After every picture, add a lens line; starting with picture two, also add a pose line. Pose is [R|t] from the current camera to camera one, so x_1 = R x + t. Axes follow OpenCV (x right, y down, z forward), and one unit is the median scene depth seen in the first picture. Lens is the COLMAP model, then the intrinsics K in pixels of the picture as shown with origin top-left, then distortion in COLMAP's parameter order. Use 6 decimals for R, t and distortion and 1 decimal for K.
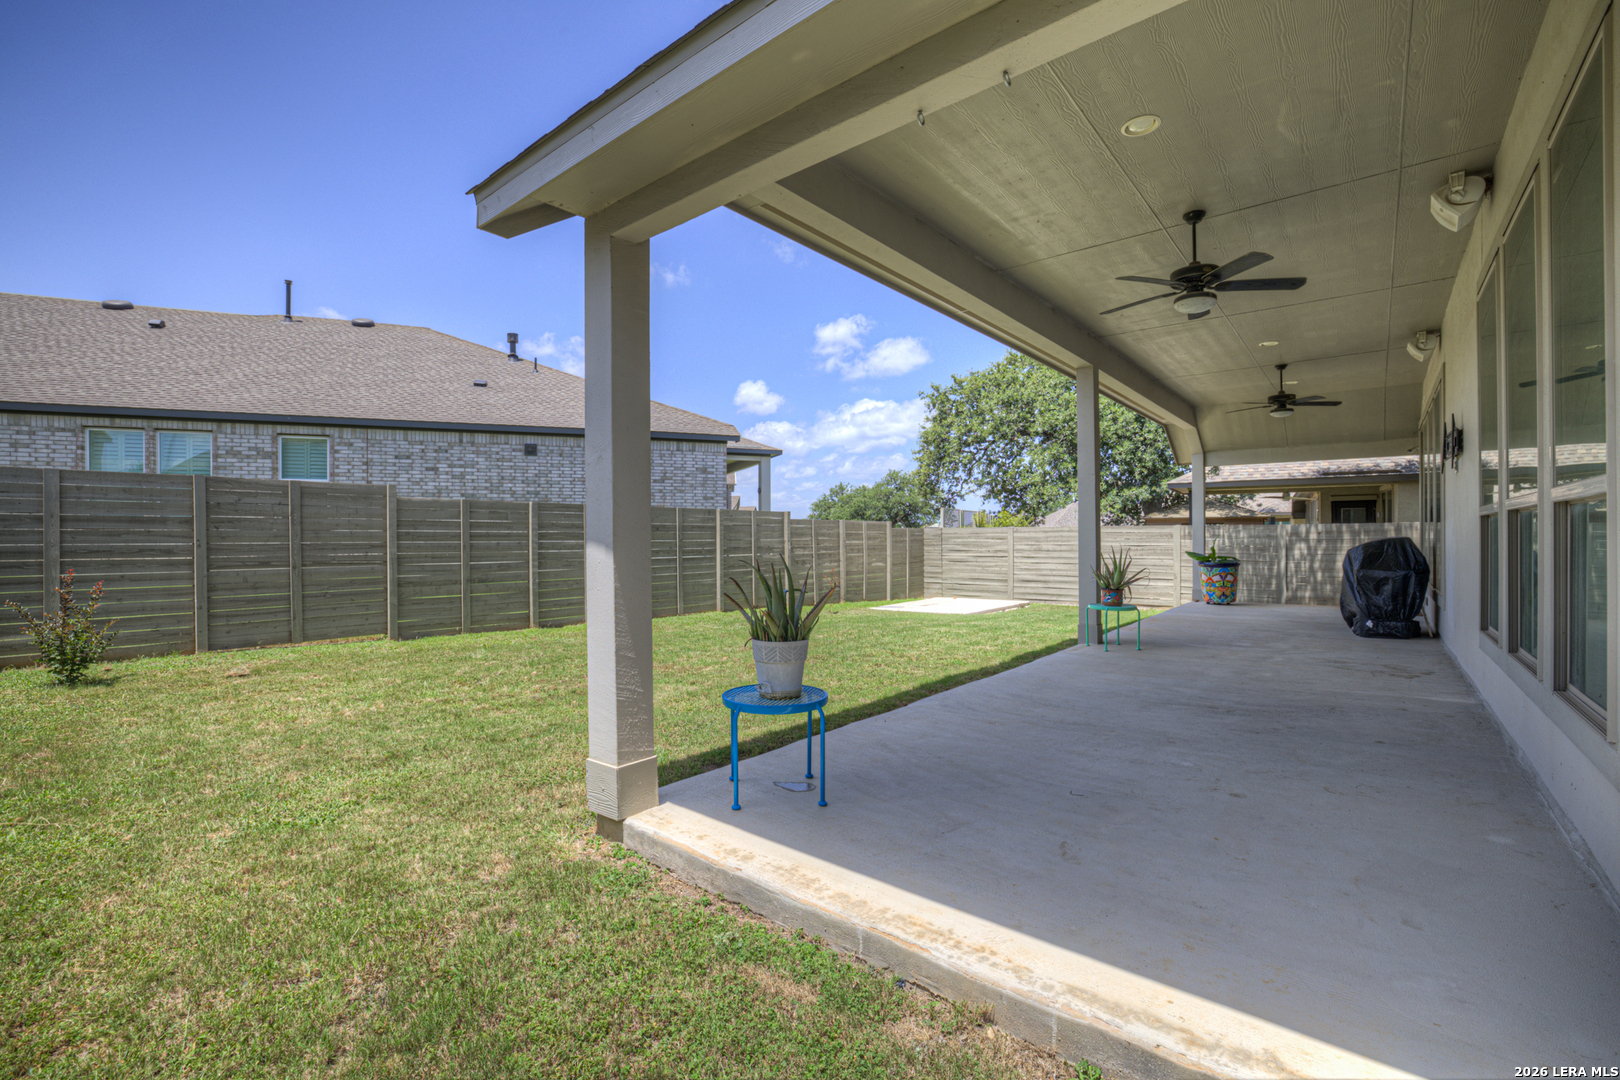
lens RADIAL K [[692.9, 0, 807.1], [0, 692.9, 537.7], [0, 0, 1]] dist [-0.041221, 0.013630]
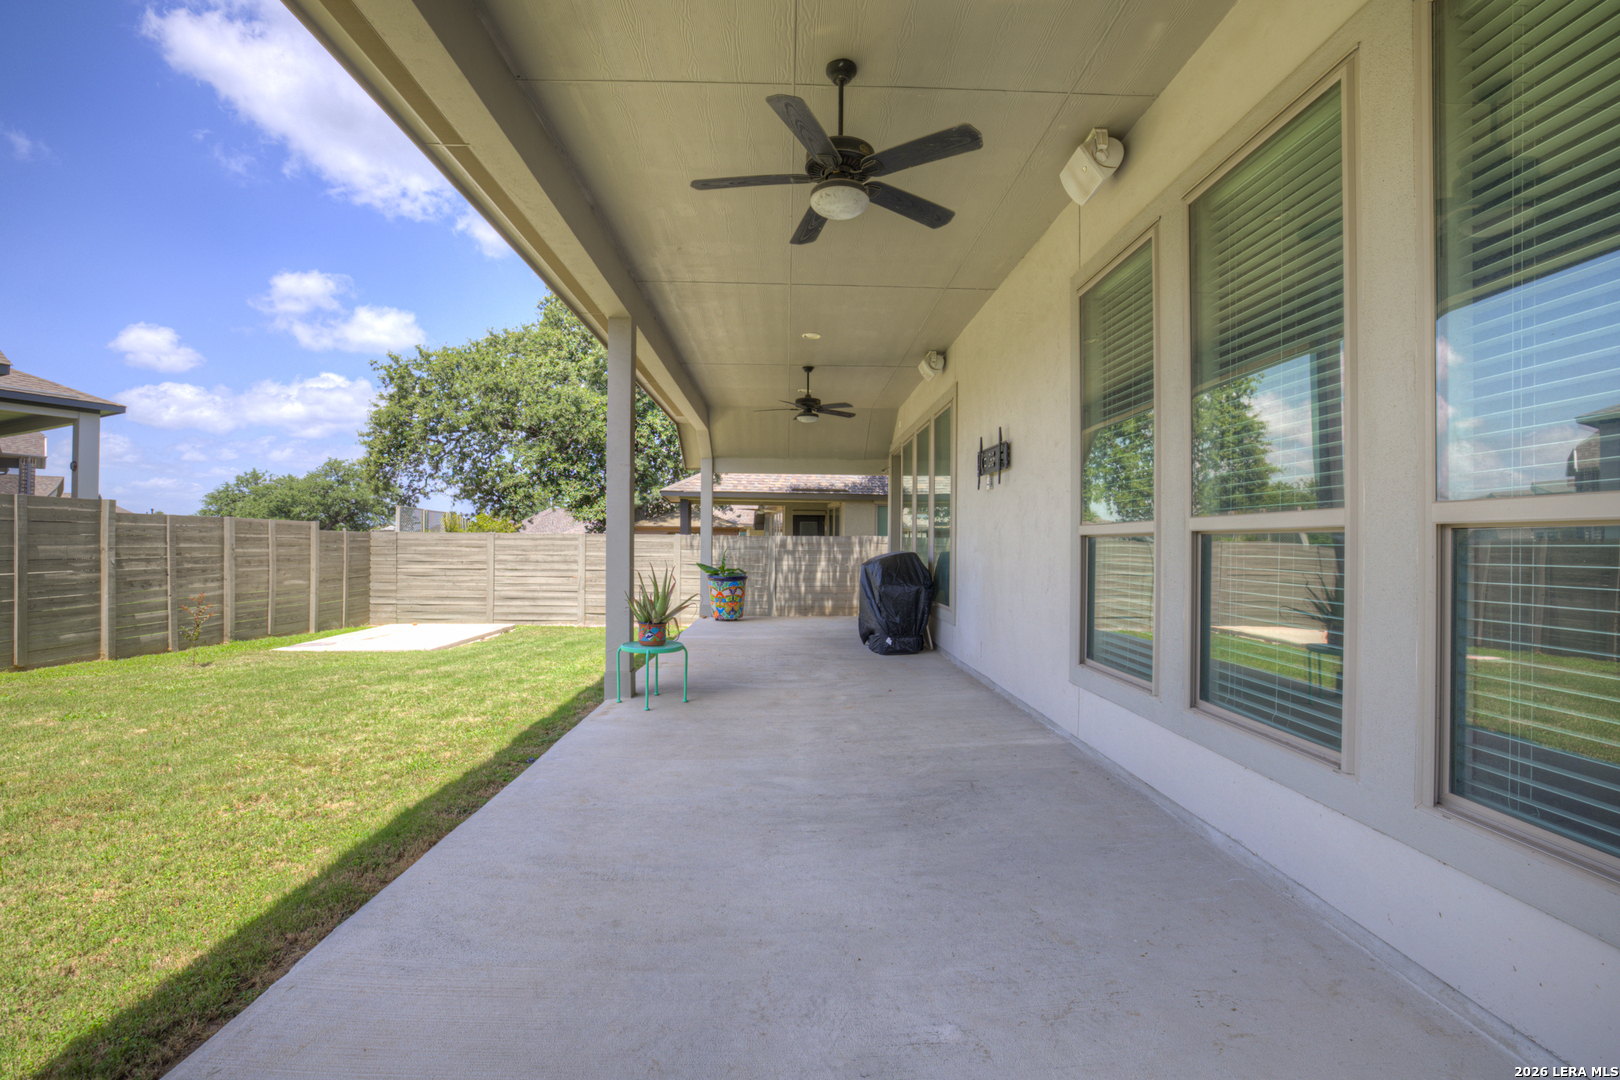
lens RADIAL K [[706.1, 0, 790.3], [0, 706.1, 535.2], [0, 0, 1]] dist [-0.017157, 0.002927]
pose [[0.764406, 0.018507, 0.644470, 0.032613], [-0.010722, 0.999815, -0.015994, -0.003764], [-0.644646, 0.005316, 0.764463, 0.158541]]
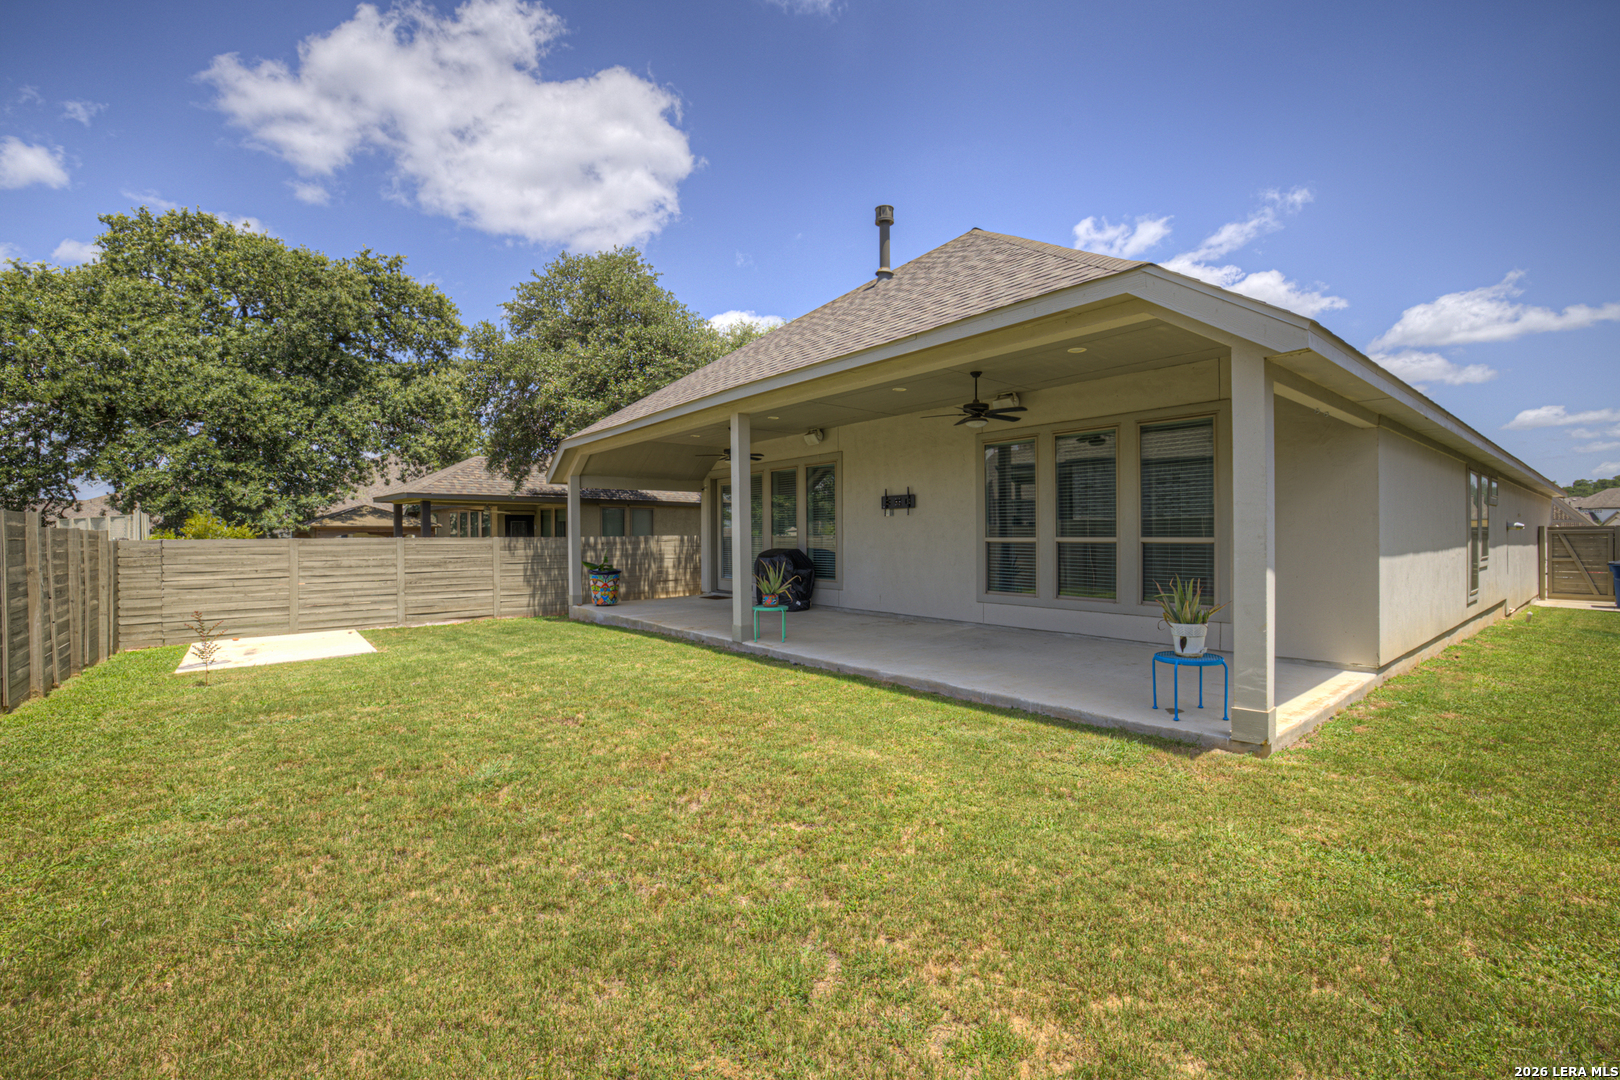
lens RADIAL K [[692.9, 0, 798.1], [0, 692.9, 539.5], [0, 0, 1]] dist [-0.041221, 0.013630]
pose [[0.193360, -0.006381, 0.981107, -0.399535], [0.007402, 0.999960, 0.005045, -0.016400], [-0.981100, 0.006287, 0.193399, 0.341919]]
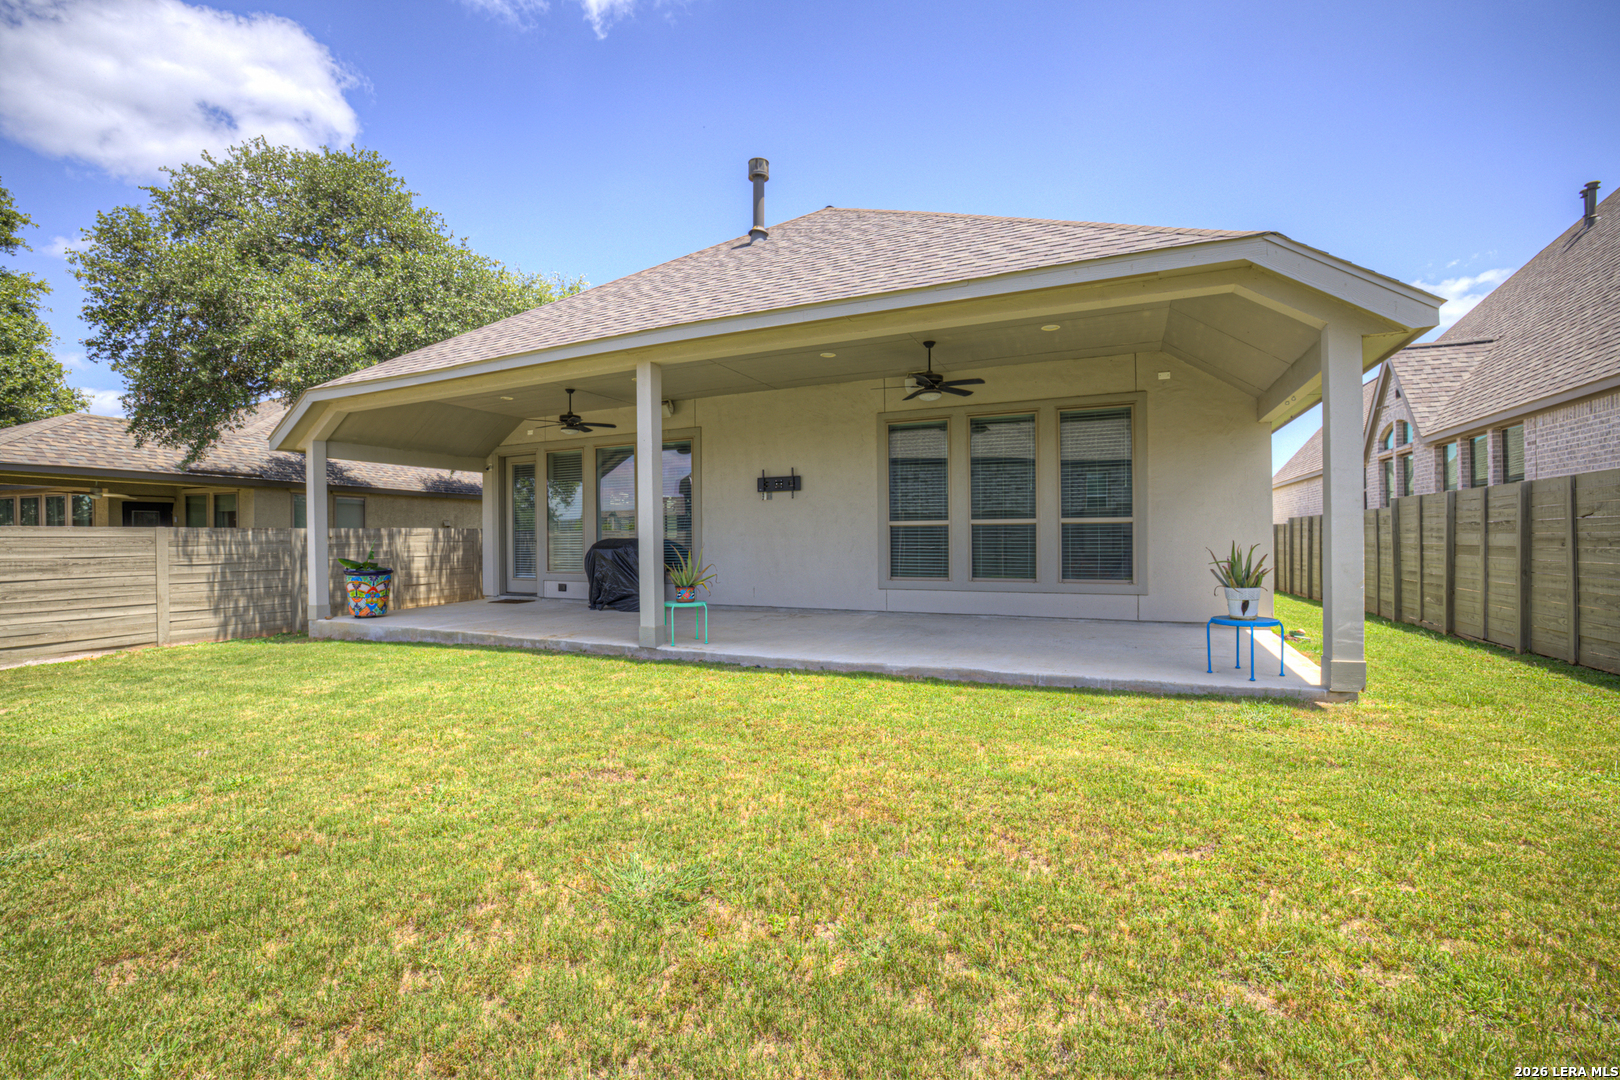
lens RADIAL K [[692.9, 0, 799.9], [0, 692.9, 541.7], [0, 0, 1]] dist [-0.041221, 0.013630]
pose [[-0.263127, -0.002313, 0.964758, -0.307143], [0.011109, 0.999924, 0.005428, 0.000626], [-0.964697, 0.012145, -0.263081, 0.542610]]
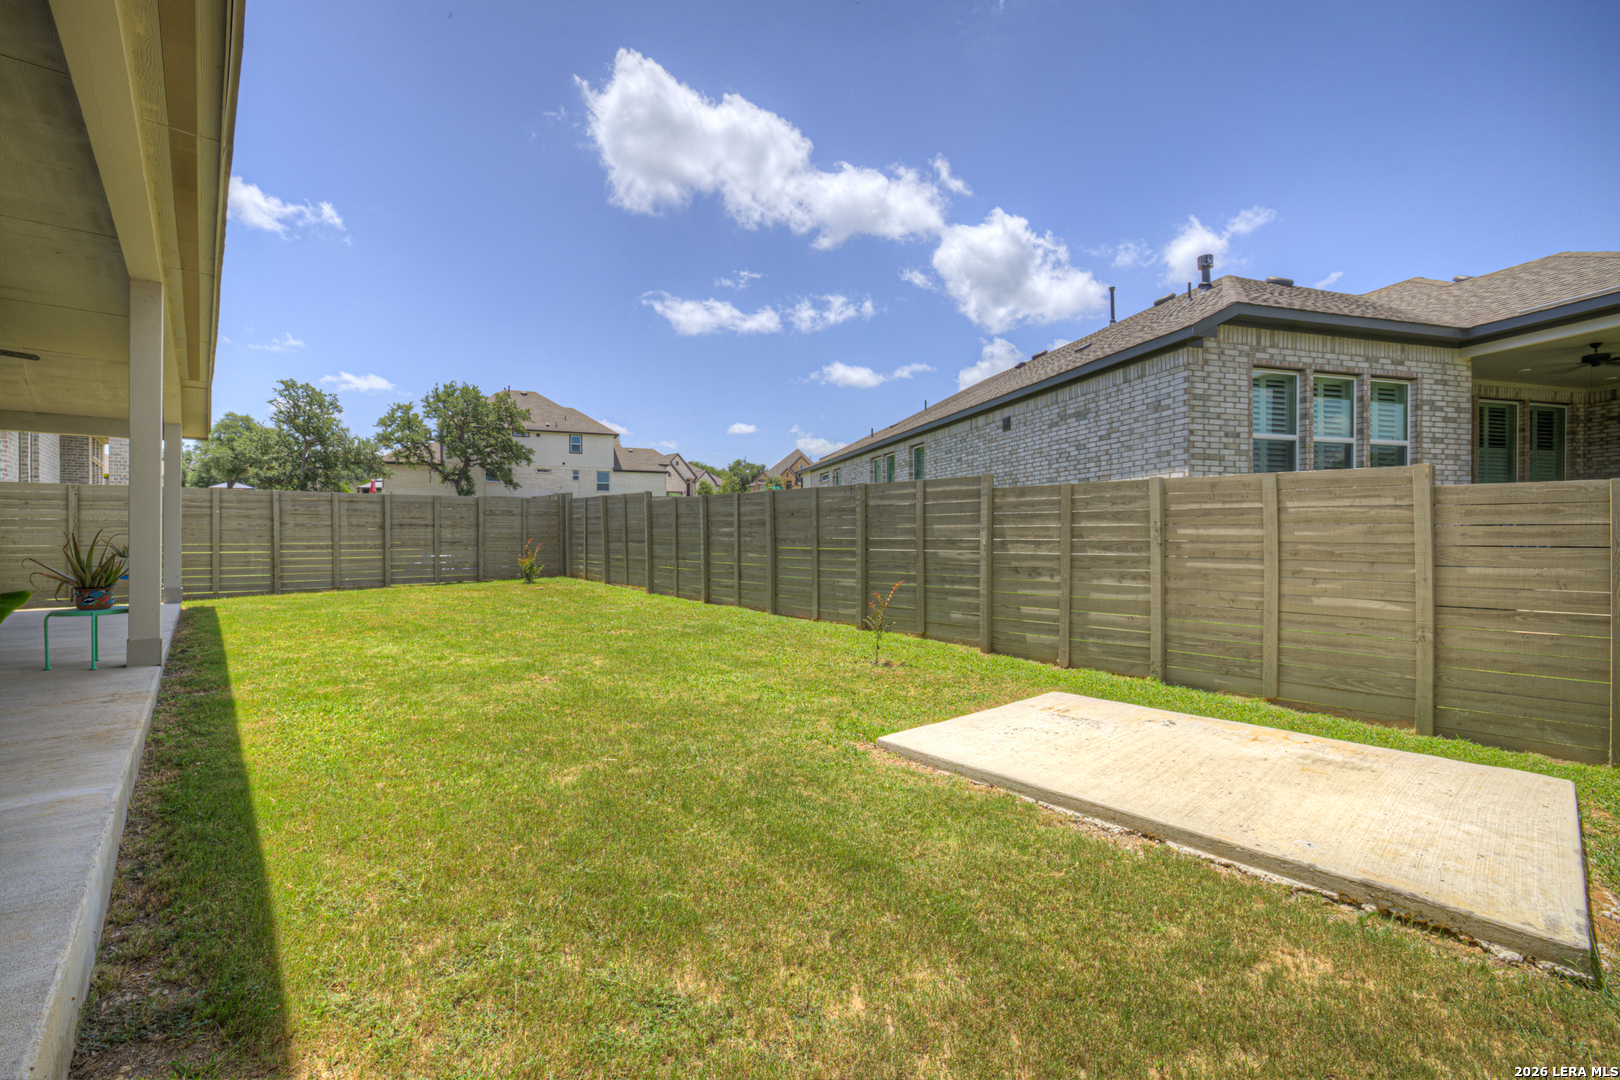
lens RADIAL K [[692.9, 0, 799.3], [0, 692.9, 540.3], [0, 0, 1]] dist [-0.041221, 0.013630]
pose [[-0.147423, 0.014112, -0.988973, 0.515510], [-0.000101, 0.999898, 0.014283, 0.005775], [0.989074, 0.002205, -0.147406, 0.911372]]
